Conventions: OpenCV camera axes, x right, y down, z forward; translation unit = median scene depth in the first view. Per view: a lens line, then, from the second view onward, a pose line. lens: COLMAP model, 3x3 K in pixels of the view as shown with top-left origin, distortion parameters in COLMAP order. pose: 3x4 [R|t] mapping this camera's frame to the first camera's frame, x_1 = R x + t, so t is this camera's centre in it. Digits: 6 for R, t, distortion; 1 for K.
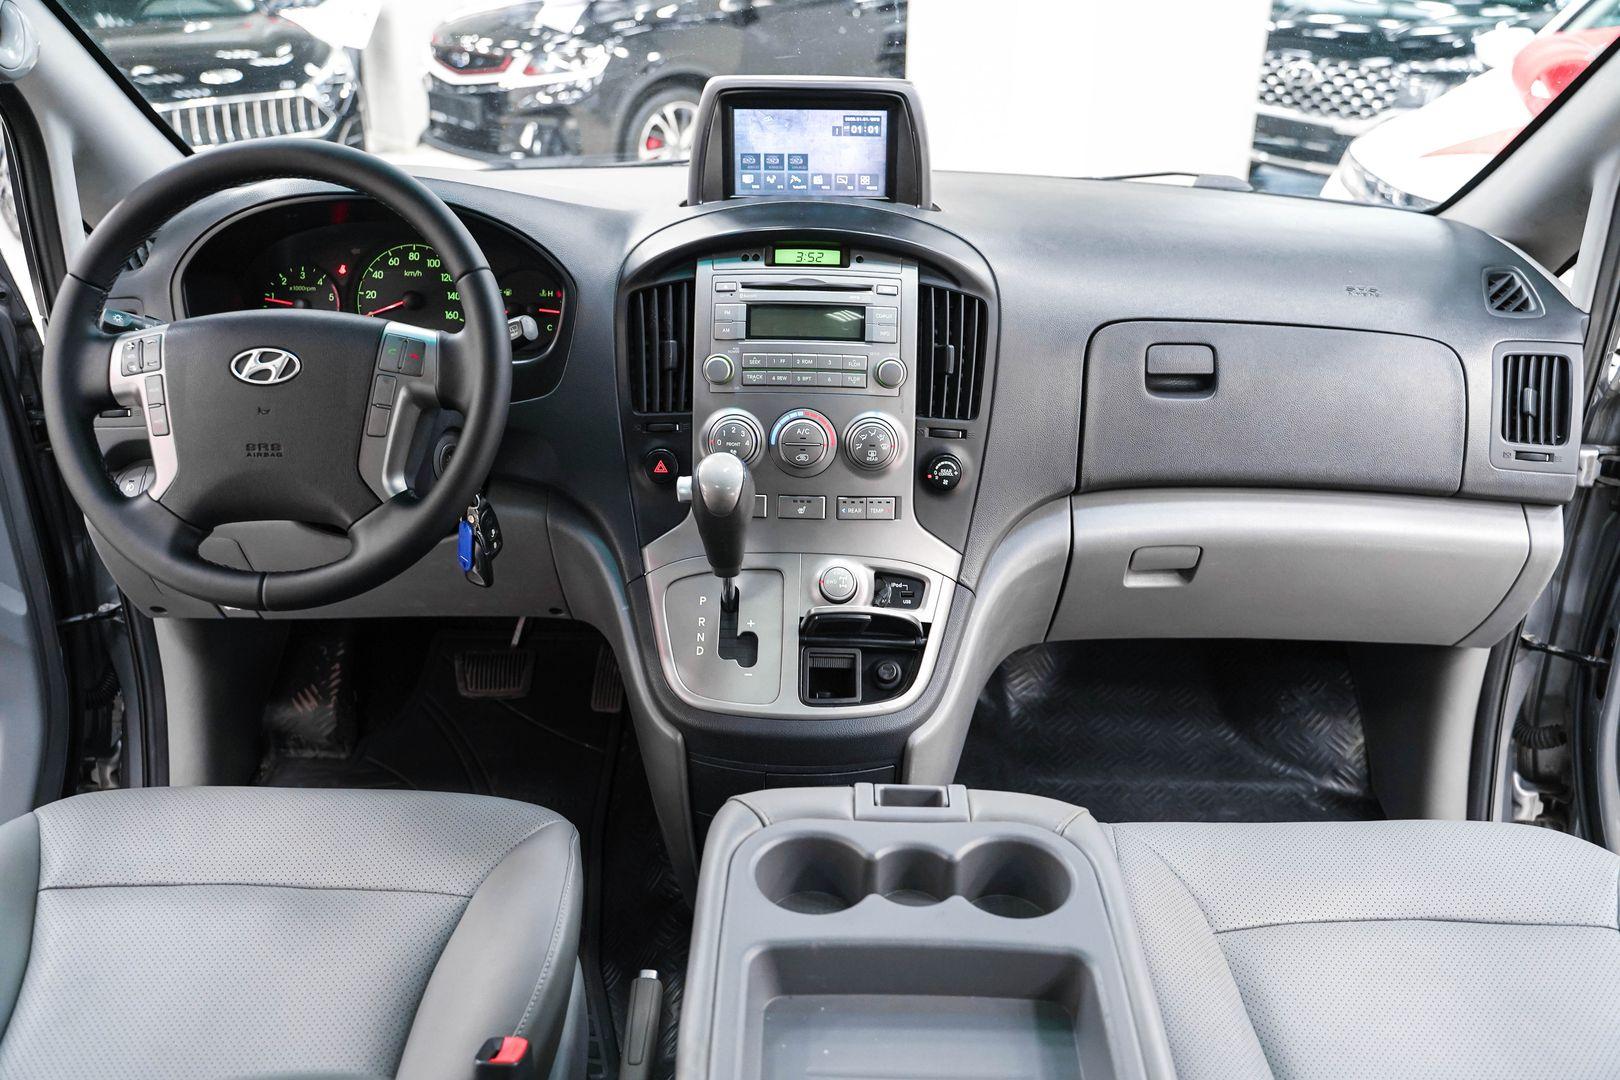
lens RADIAL K [[1328.0, 0, 808.1], [0, 1328.0, 535.5], [0, 0, 1]] dist [-0.115165, 0.106230]
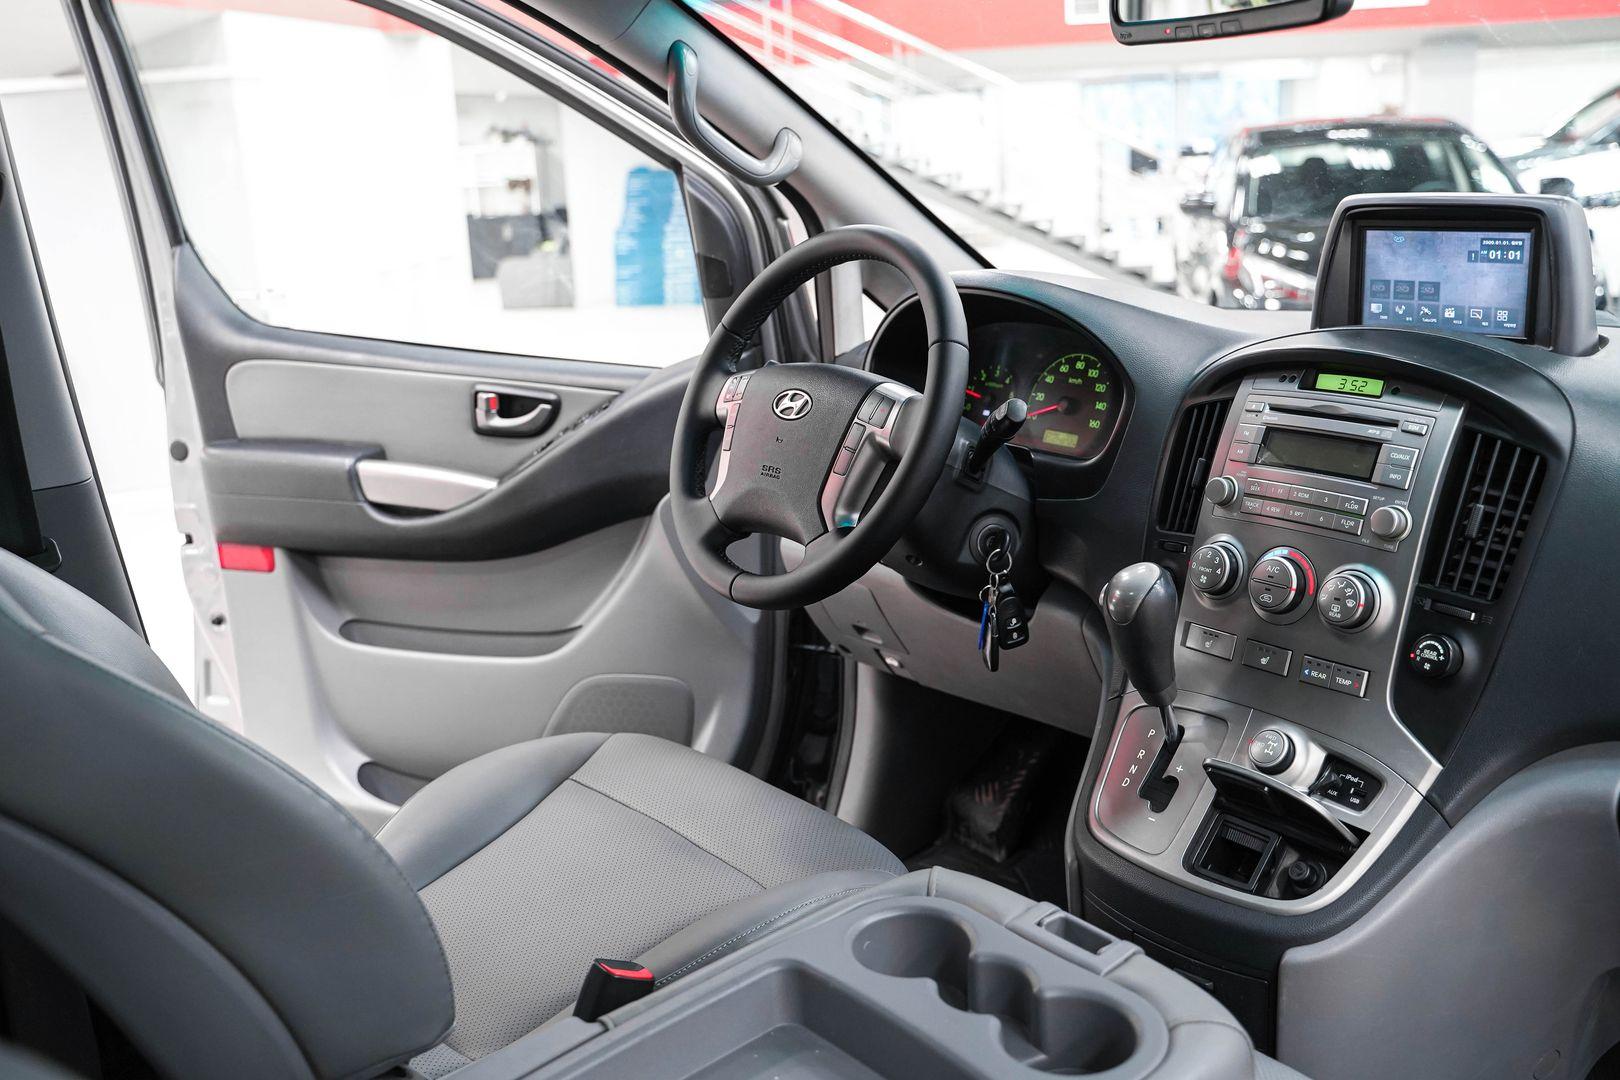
lens RADIAL K [[1505.1, 0, 807.6], [0, 1505.1, 517.0], [0, 0, 1]] dist [-0.082892, 0.082266]
pose [[0.622254, 0.146957, -0.768898, 0.526451], [-0.291457, 0.955096, -0.053326, 0.029507], [0.726535, 0.257283, 0.637144, 0.125306]]
